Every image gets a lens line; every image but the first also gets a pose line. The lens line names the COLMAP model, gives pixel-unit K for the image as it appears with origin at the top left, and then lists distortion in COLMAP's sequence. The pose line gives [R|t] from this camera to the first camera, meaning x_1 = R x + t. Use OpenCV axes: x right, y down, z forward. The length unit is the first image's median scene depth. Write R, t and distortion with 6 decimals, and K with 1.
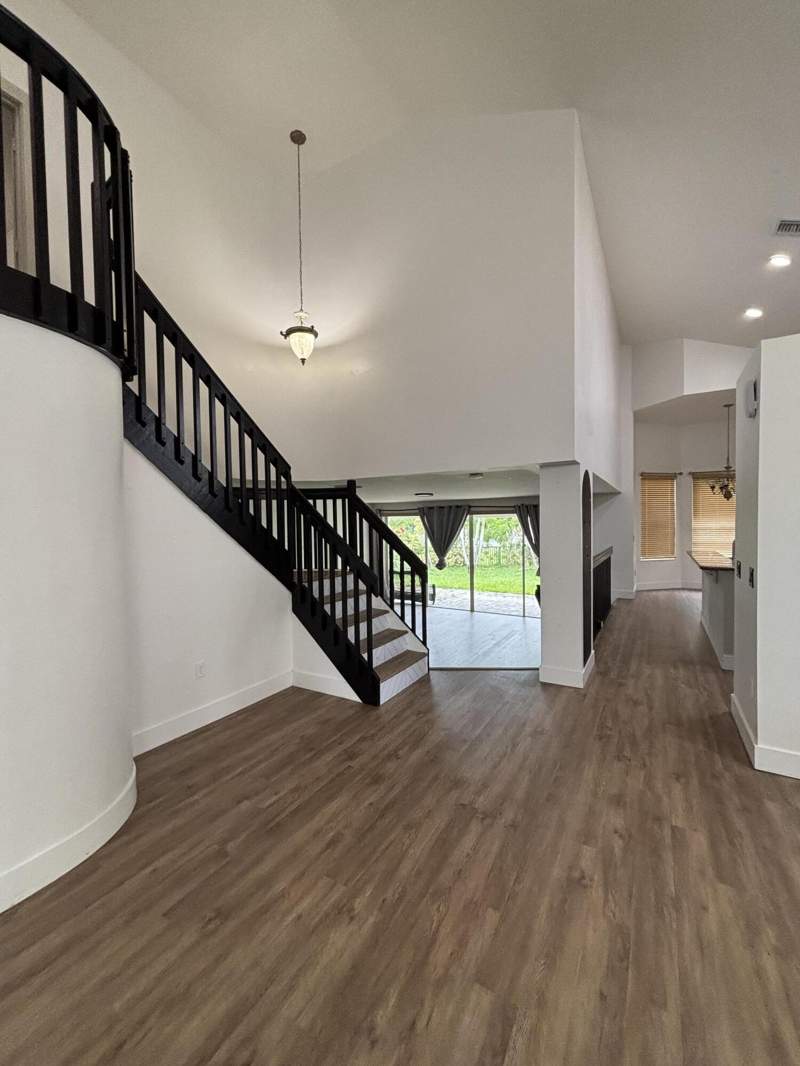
lens RADIAL K [[428.9, 0, 400.0], [0, 428.9, 533.0], [0, 0, 1]] dist [0.021519, 0.000008]
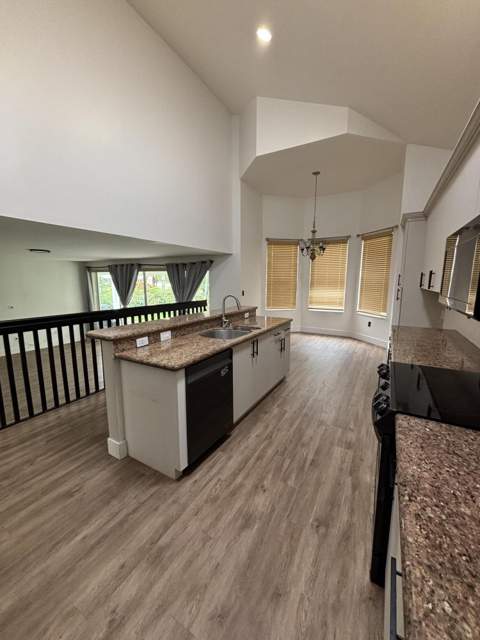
lens RADIAL K [[257.5, 0, 240.0], [0, 257.5, 320.0], [0, 0, 1]] dist [0.021519, 0.000008]
pose [[0.999872, 0.012395, 0.010099, 0.430134], [-0.013662, 0.990489, 0.136911, -0.009311], [-0.008306, -0.137032, 0.990532, 0.225885]]
